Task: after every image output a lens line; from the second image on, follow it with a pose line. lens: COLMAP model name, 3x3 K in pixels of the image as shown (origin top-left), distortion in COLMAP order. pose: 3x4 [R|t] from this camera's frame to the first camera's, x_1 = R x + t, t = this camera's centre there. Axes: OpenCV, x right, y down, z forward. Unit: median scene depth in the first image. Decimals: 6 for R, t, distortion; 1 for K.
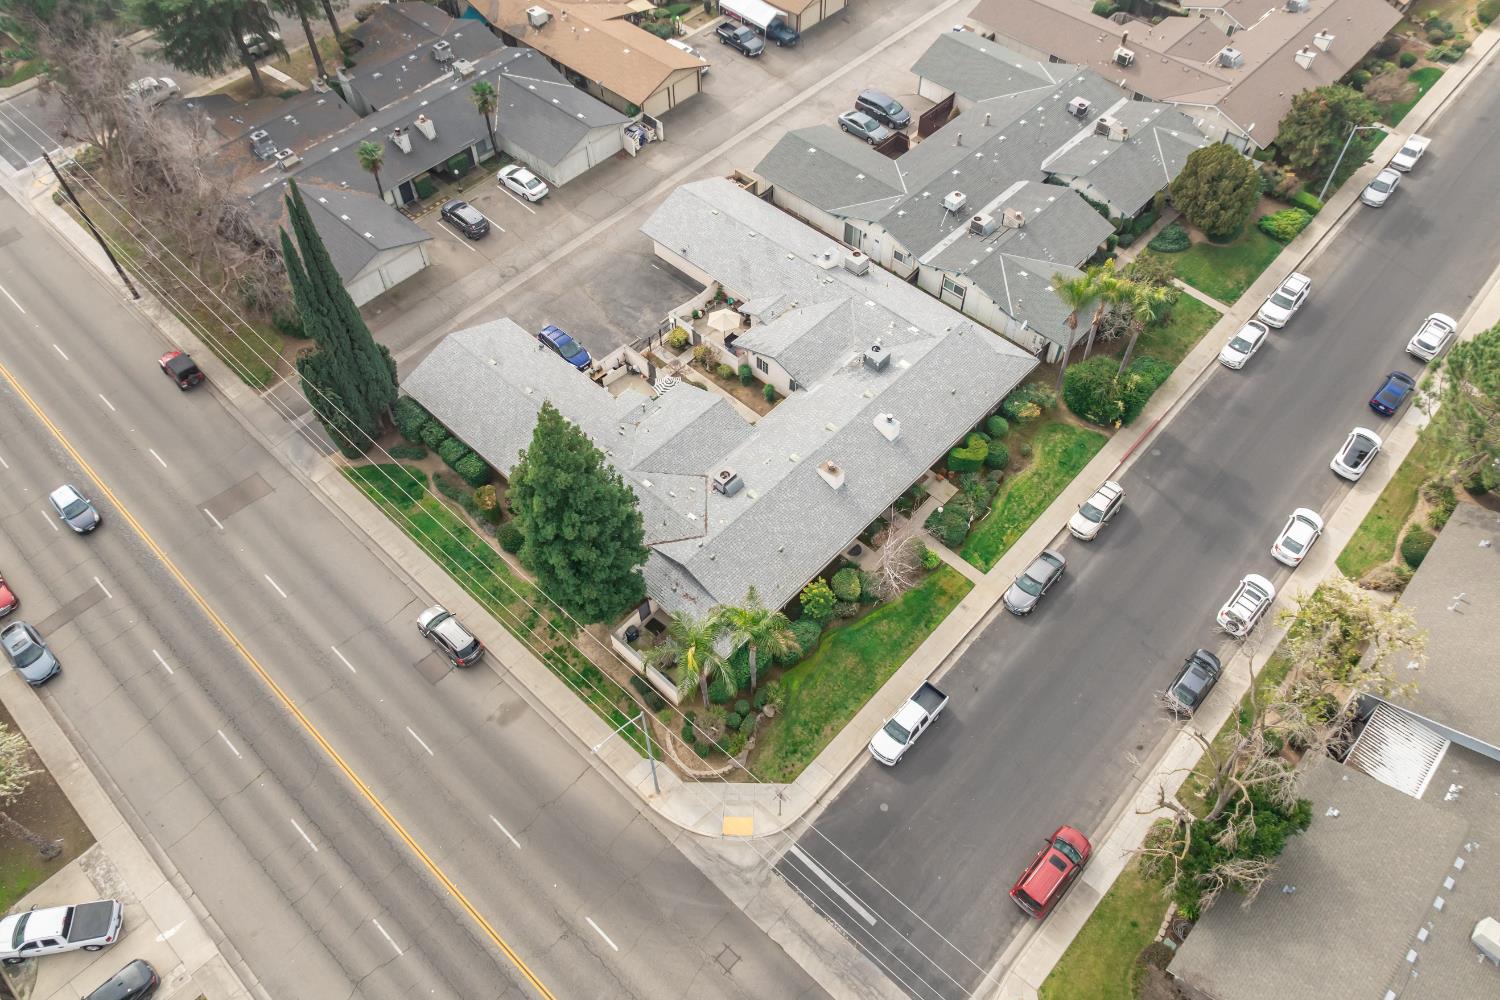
lens RADIAL K [[1055.5, 0, 752.4], [0, 1055.5, 499.2], [0, 0, 1]] dist [-0.045748, 0.010072]
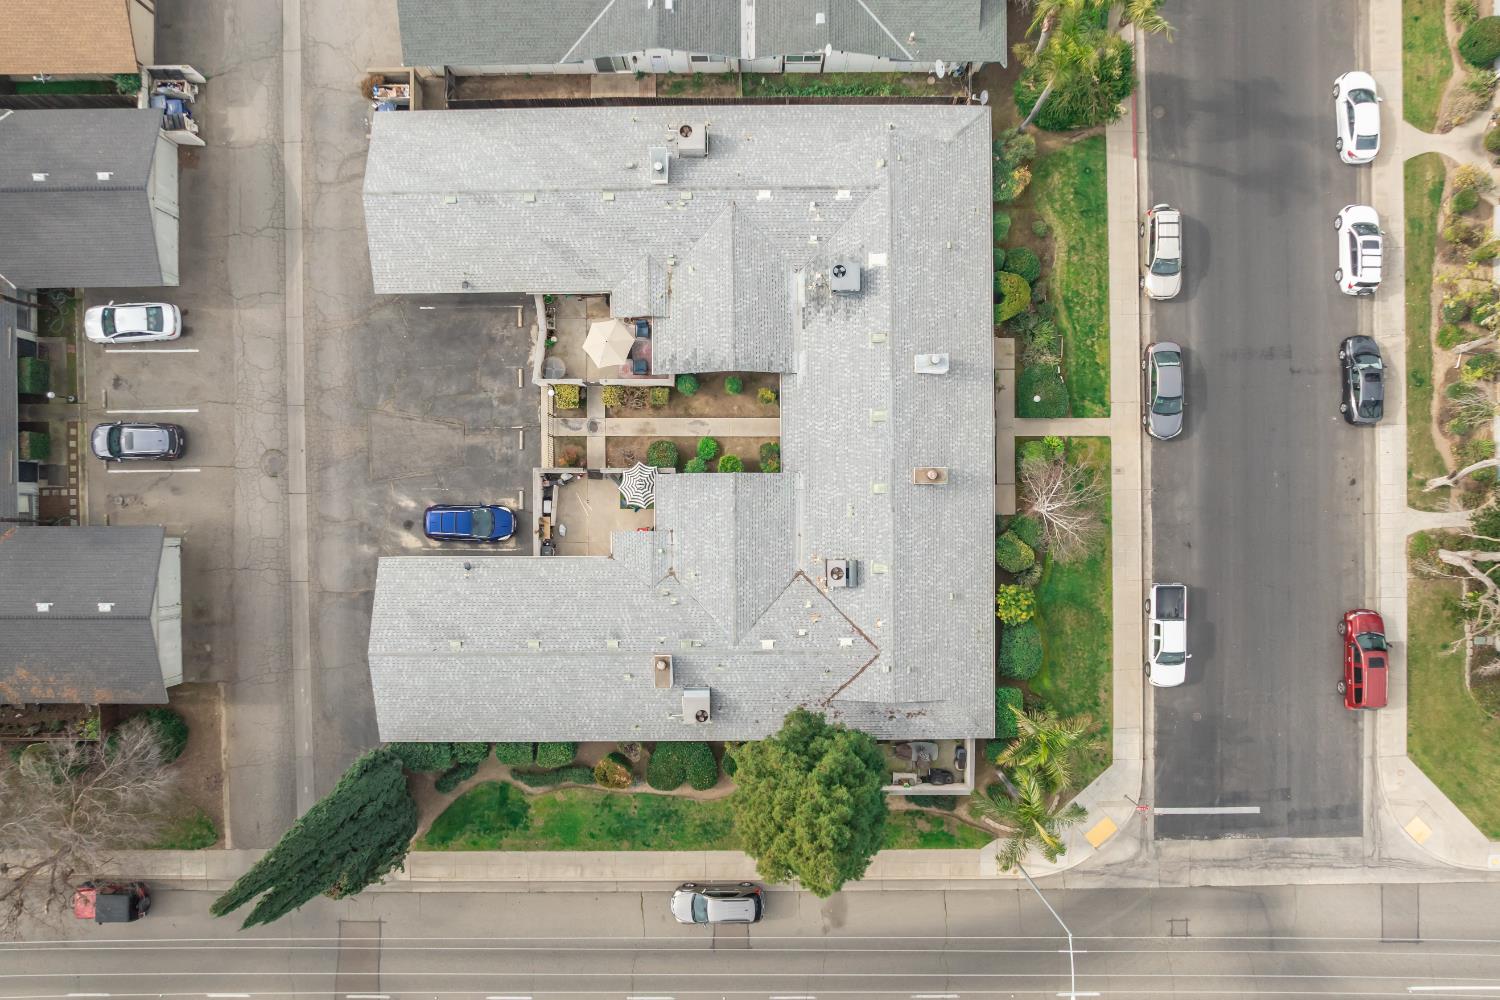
lens RADIAL K [[1058.2, 0, 751.2], [0, 1058.2, 529.2], [0, 0, 1]] dist [-0.057259, 0.028502]
pose [[0.727347, -0.686244, -0.005986, -0.041711], [0.546888, 0.574330, 0.609146, -0.513373], [-0.414585, -0.446334, 0.793035, 0.386342]]
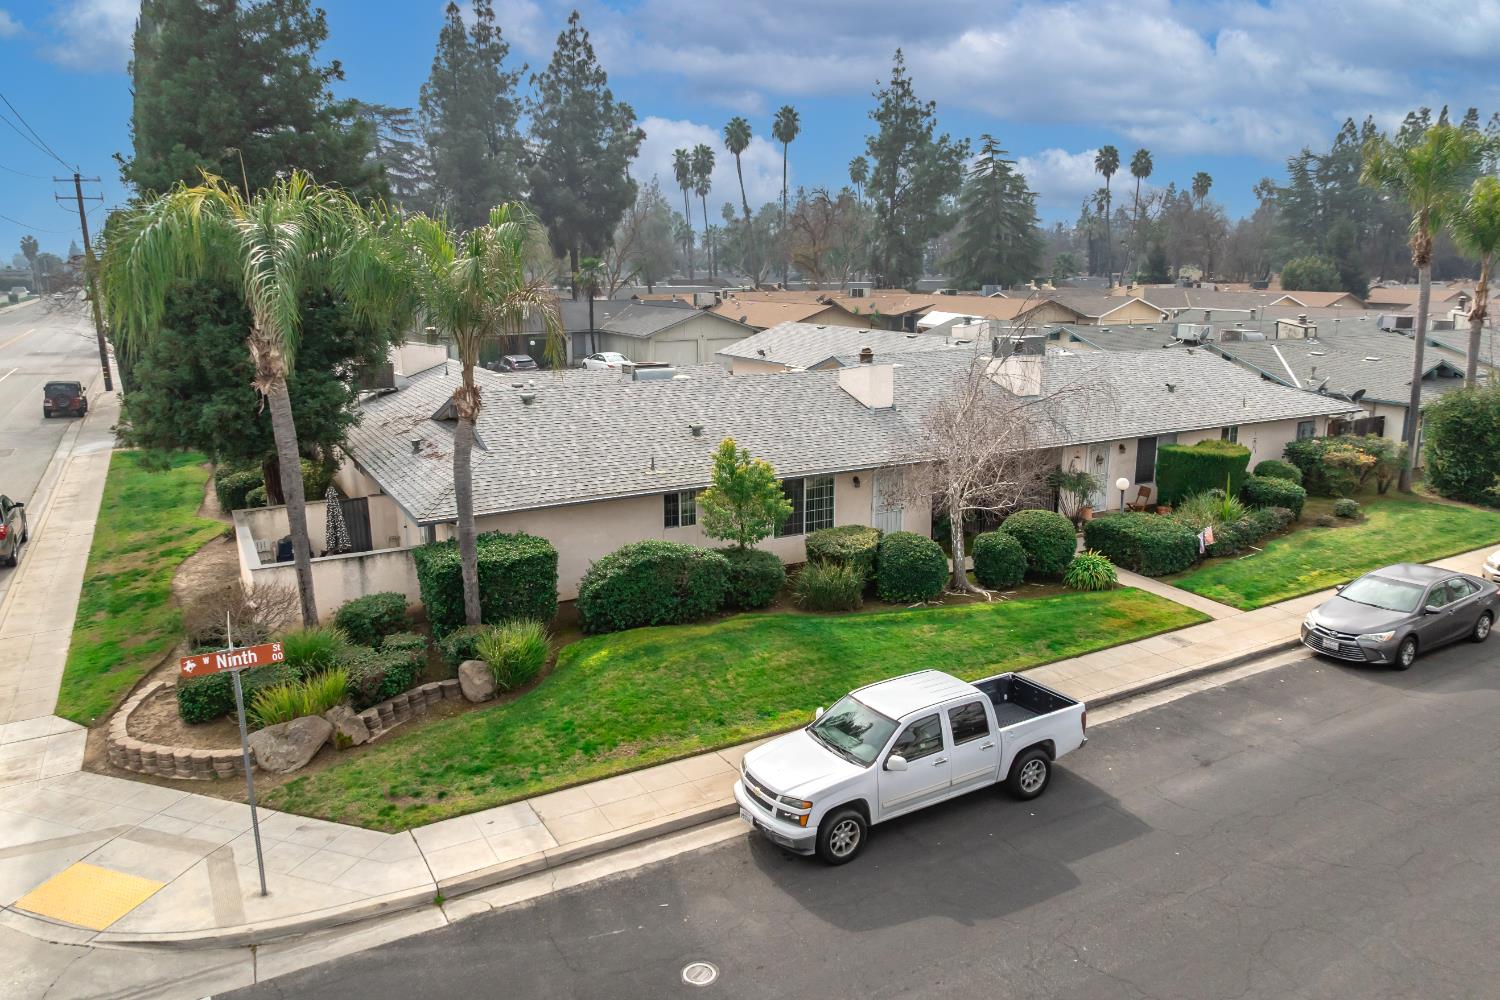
lens RADIAL K [[1055.5, 0, 752.4], [0, 1055.5, 499.2], [0, 0, 1]] dist [-0.045748, 0.010072]
pose [[0.952501, 0.069014, -0.296613, 0.154139], [-0.244070, 0.755504, -0.607983, 0.280655], [0.182133, 0.651499, 0.736462, 0.642682]]
